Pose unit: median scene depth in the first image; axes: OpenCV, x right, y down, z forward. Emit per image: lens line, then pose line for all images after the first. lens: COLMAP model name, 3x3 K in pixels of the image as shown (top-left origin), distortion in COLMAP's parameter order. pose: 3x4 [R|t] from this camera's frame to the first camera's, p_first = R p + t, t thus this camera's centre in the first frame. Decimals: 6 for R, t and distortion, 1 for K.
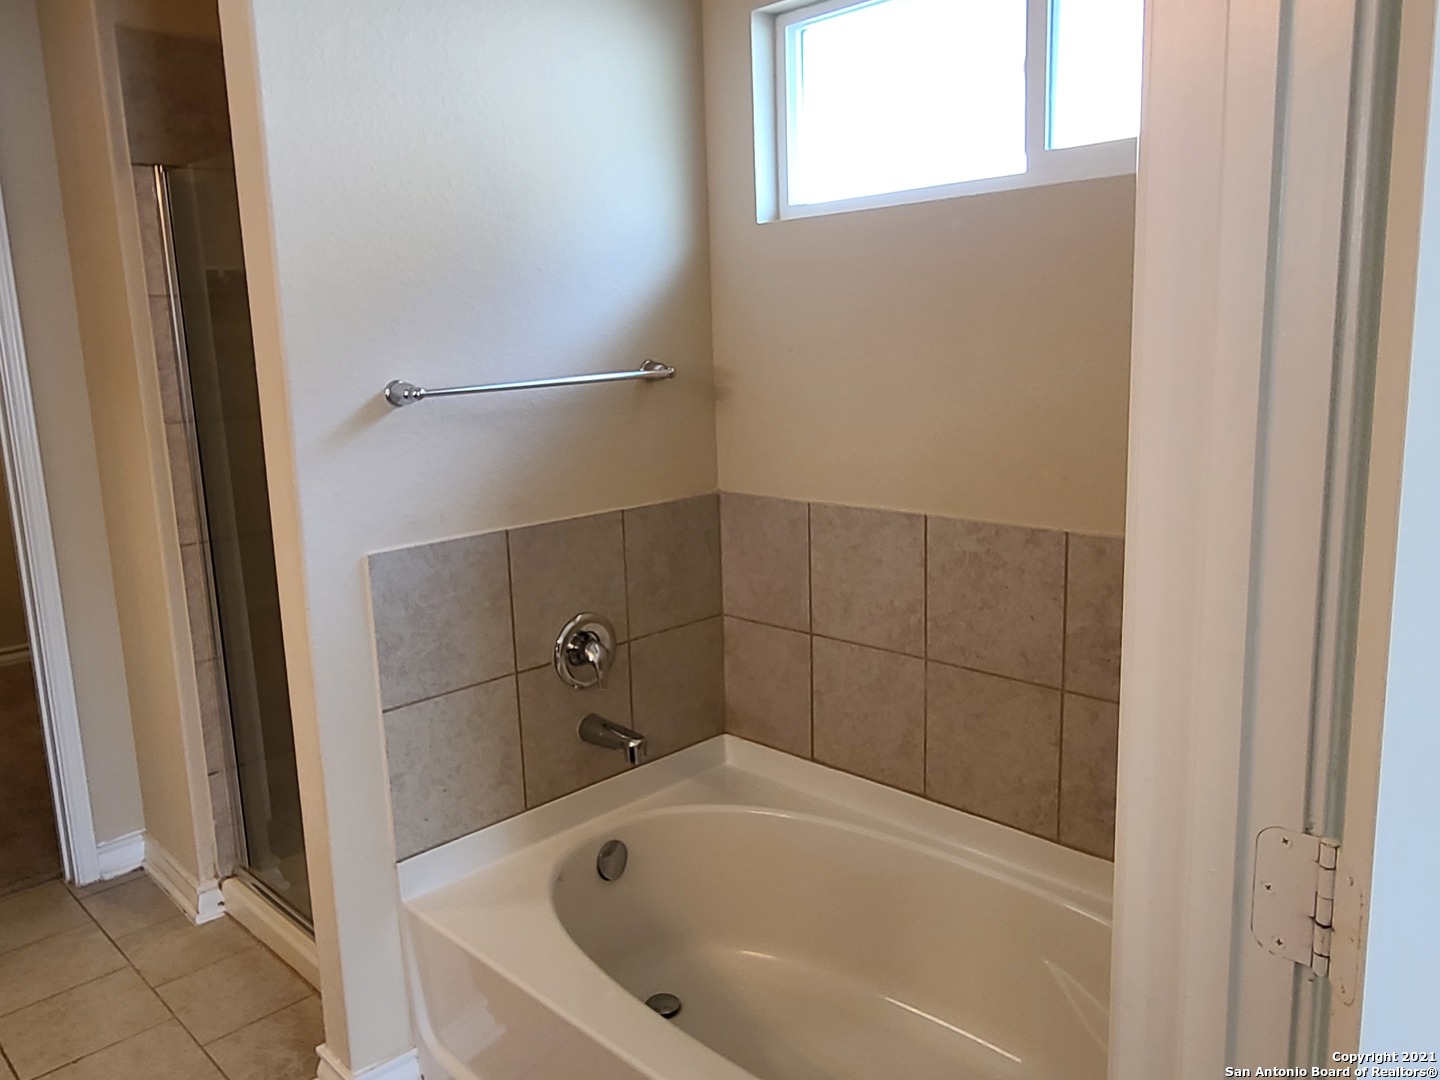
lens RADIAL K [[1090.9, 0, 719.7], [0, 1090.9, 534.8], [0, 0, 1]] dist [0.011217, 0.000200]
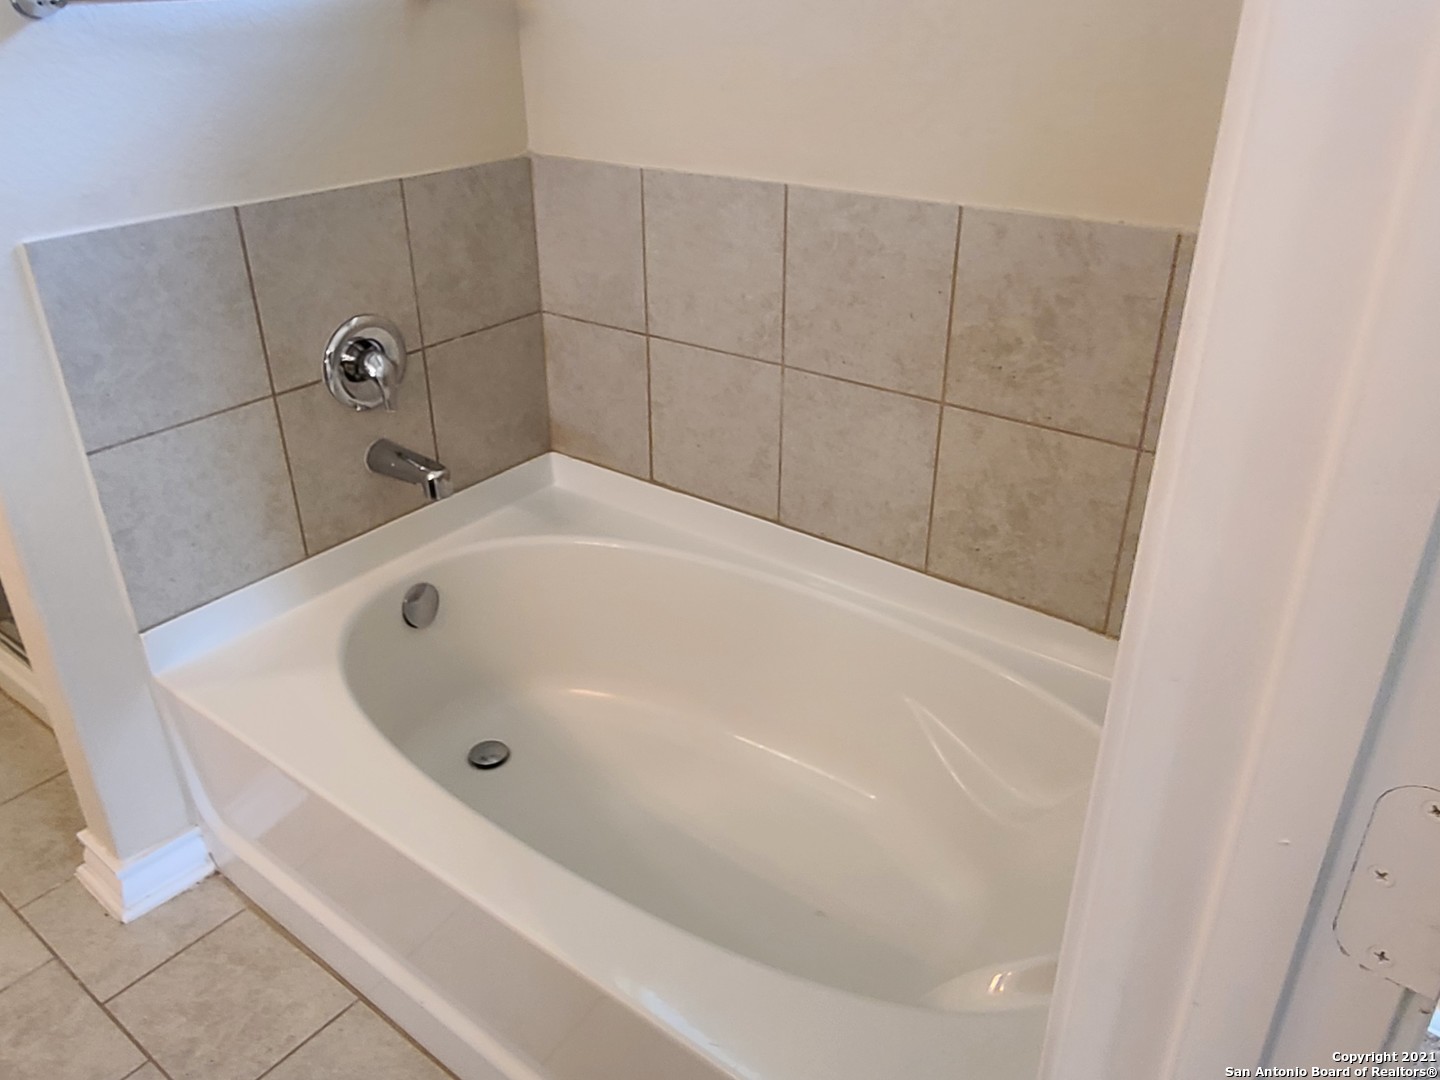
lens RADIAL K [[1090.9, 0, 691.4], [0, 1090.9, 533.9], [0, 0, 1]] dist [0.011217, 0.000200]
pose [[0.994380, -0.035055, 0.099901, 0.032741], [0.004956, 0.957971, 0.286823, -0.003032], [-0.105756, -0.284716, 0.952760, 0.182550]]
